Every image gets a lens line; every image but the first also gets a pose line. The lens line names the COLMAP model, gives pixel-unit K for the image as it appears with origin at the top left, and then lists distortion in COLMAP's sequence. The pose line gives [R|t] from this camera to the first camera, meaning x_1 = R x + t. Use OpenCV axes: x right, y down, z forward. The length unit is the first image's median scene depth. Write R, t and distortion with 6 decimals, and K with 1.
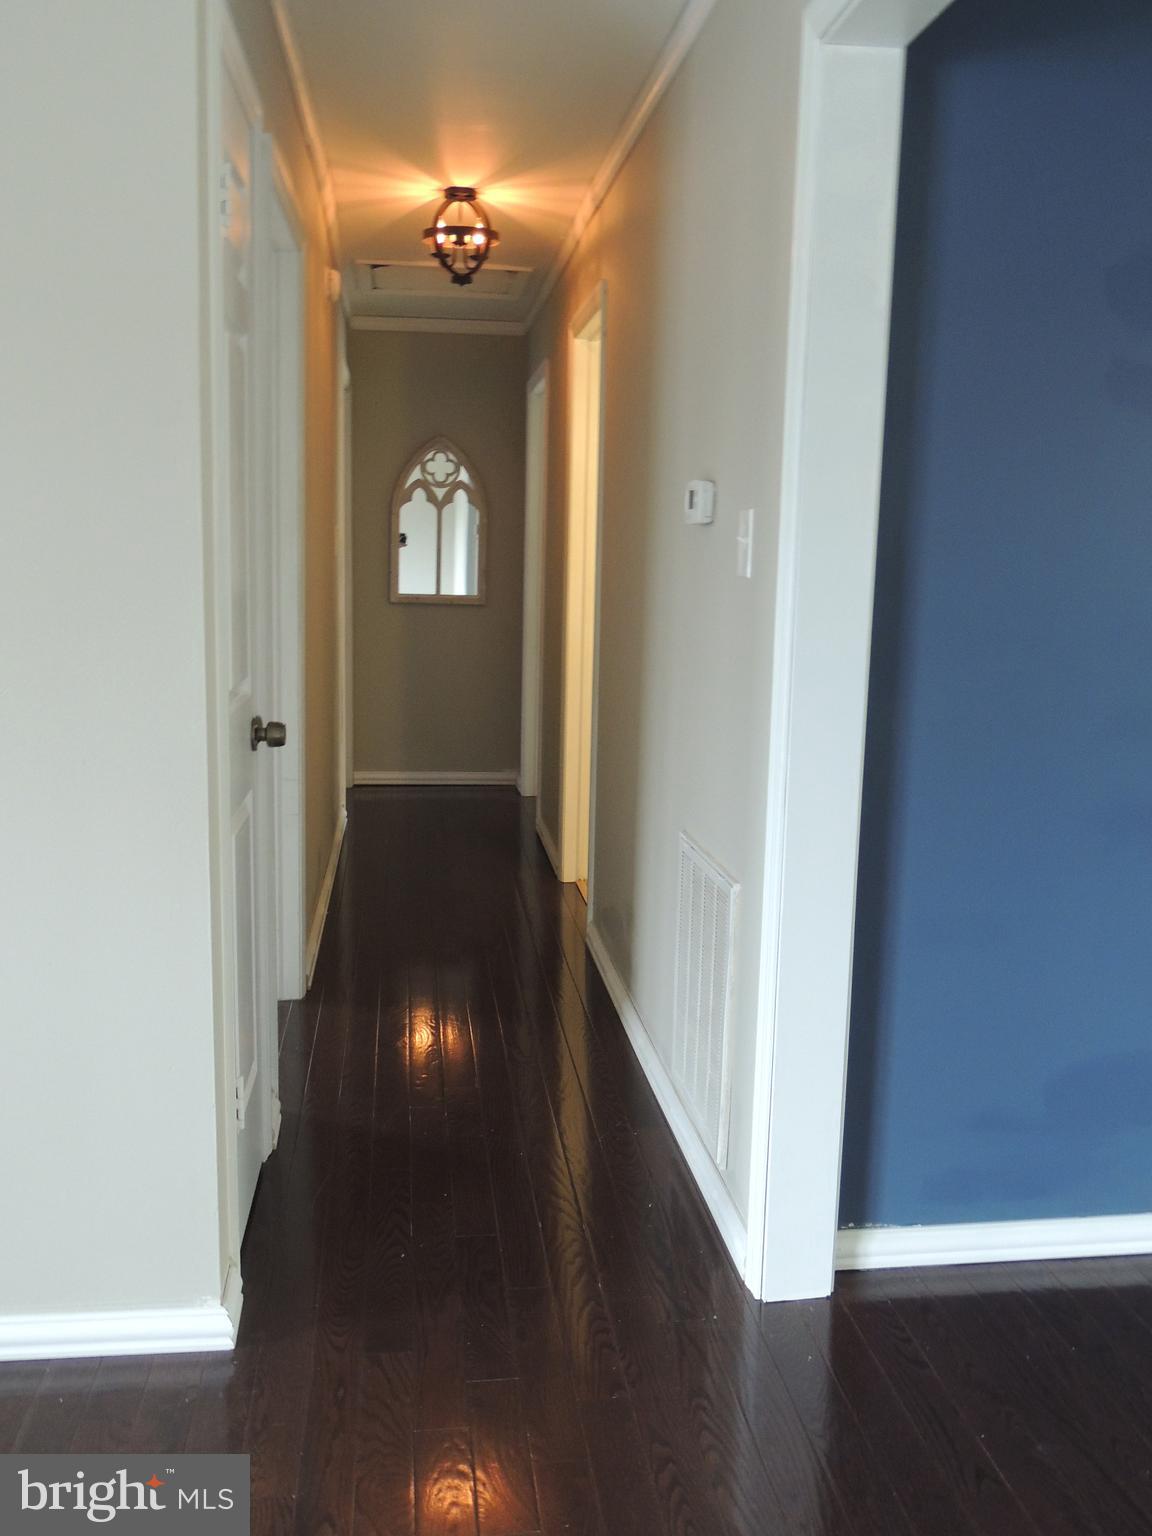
lens RADIAL K [[1328.5, 0, 576.0], [0, 1328.5, 768.0], [0, 0, 1]] dist [-0.046059, 0.004144]
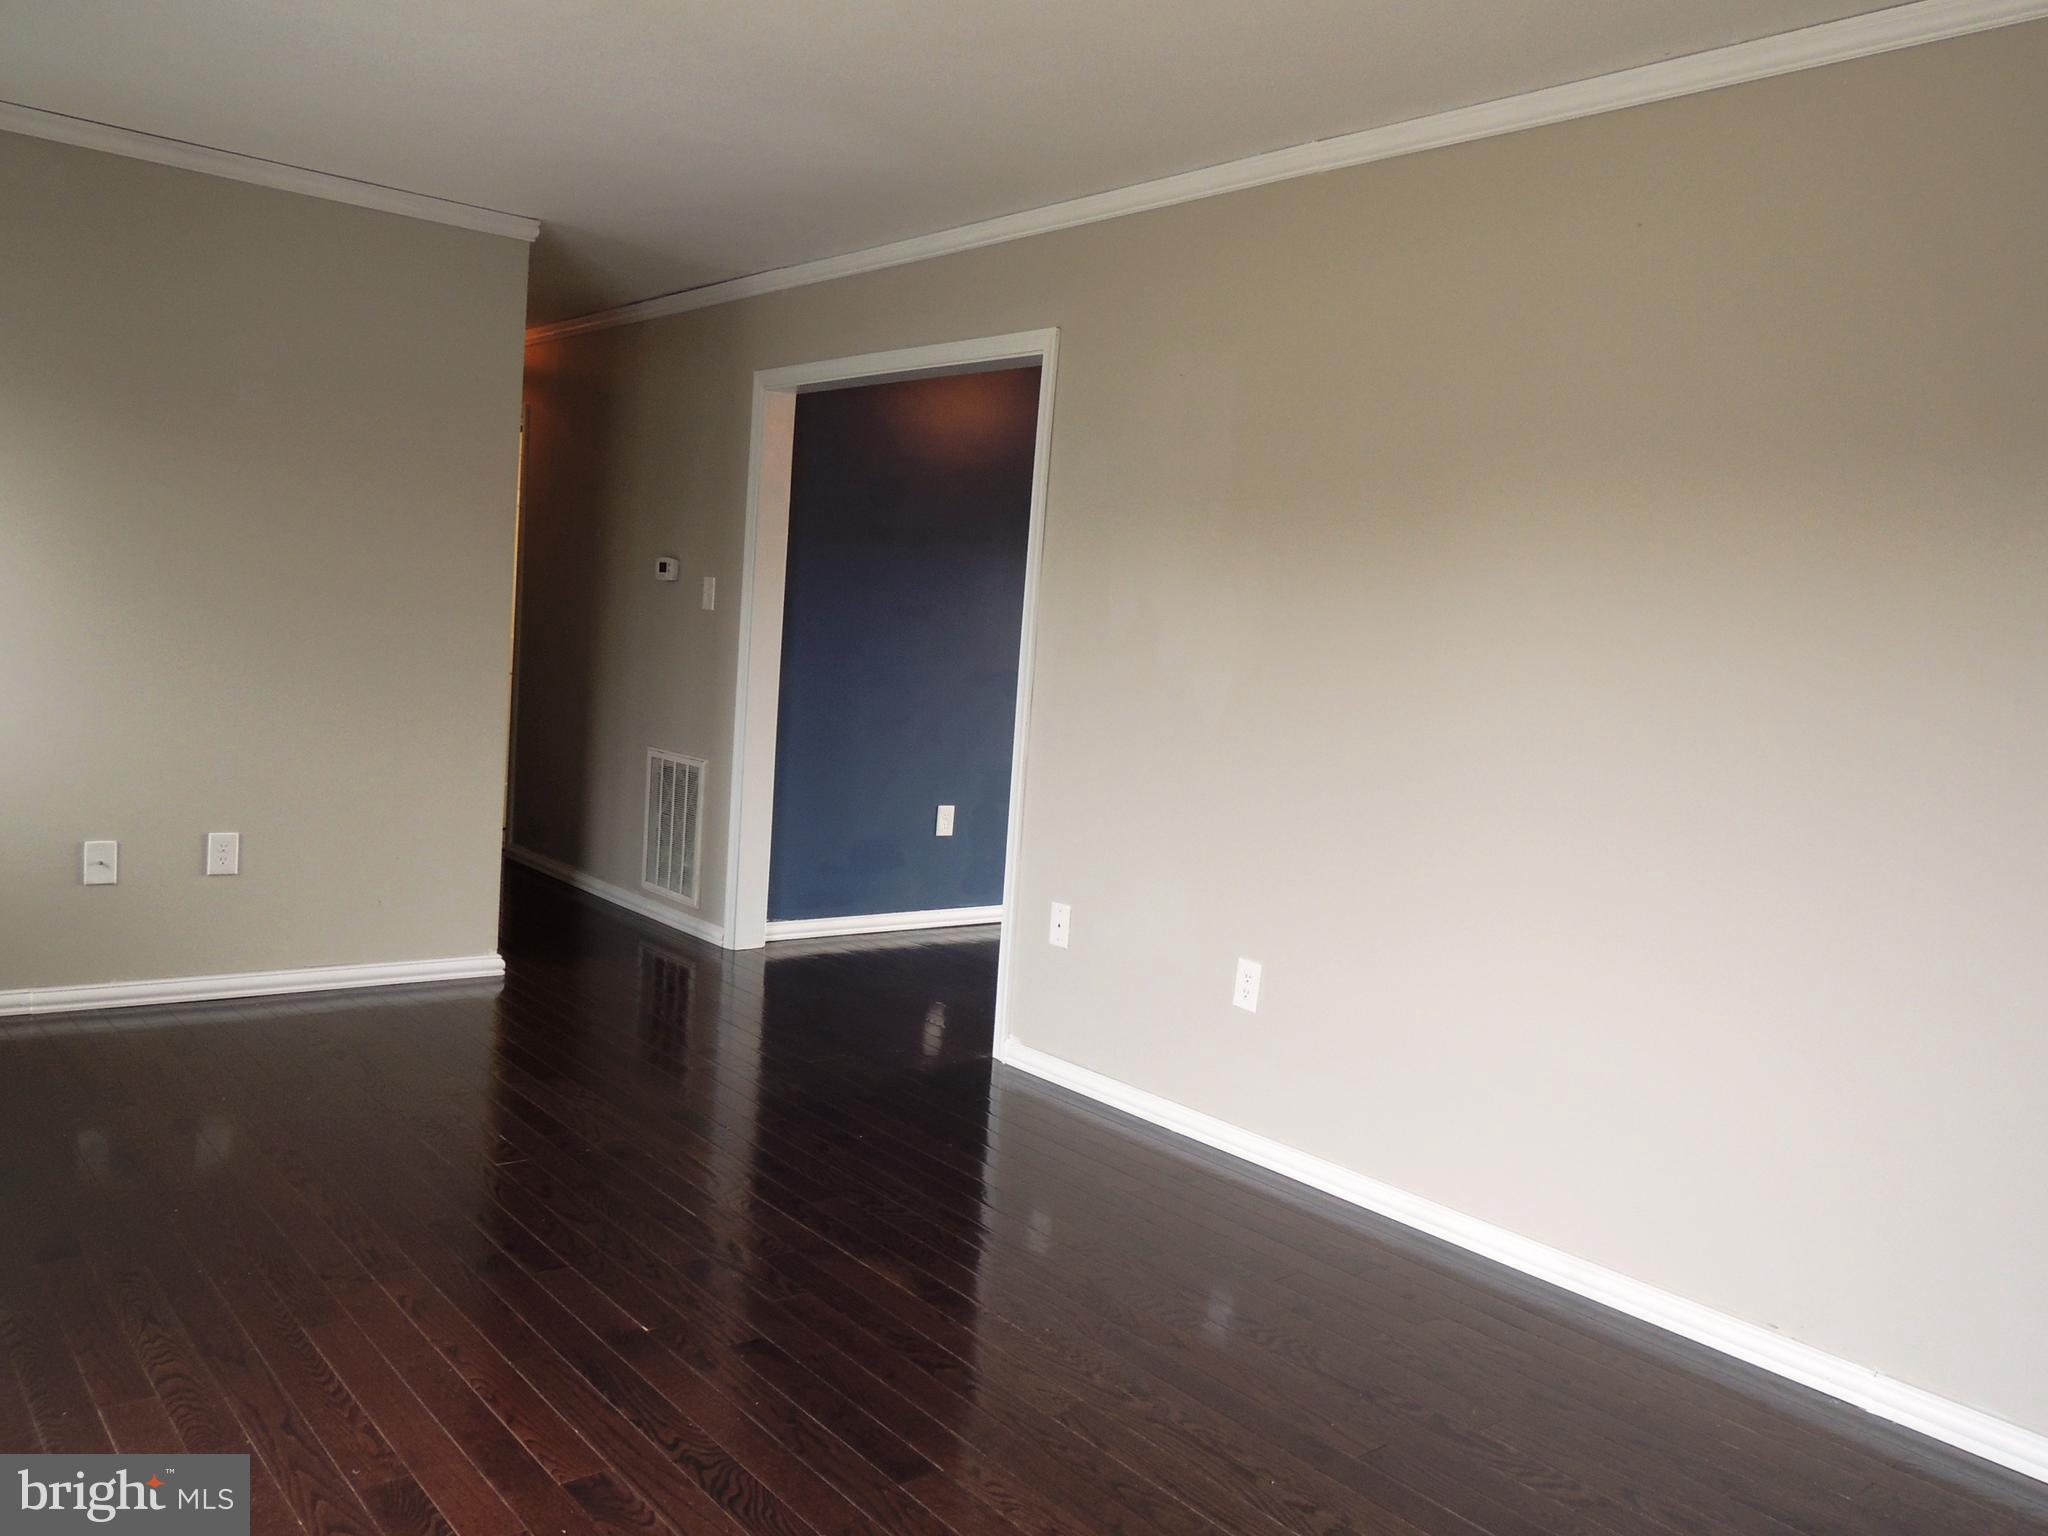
lens RADIAL K [[1620.9, 0, 1024.0], [0, 1620.9, 768.0], [0, 0, 1]] dist [-0.028155, -0.001250]
pose [[0.846422, -0.014076, 0.532326, -0.806074], [0.043683, 0.998117, -0.043064, 0.235578], [-0.530718, 0.059704, 0.845443, -1.389055]]
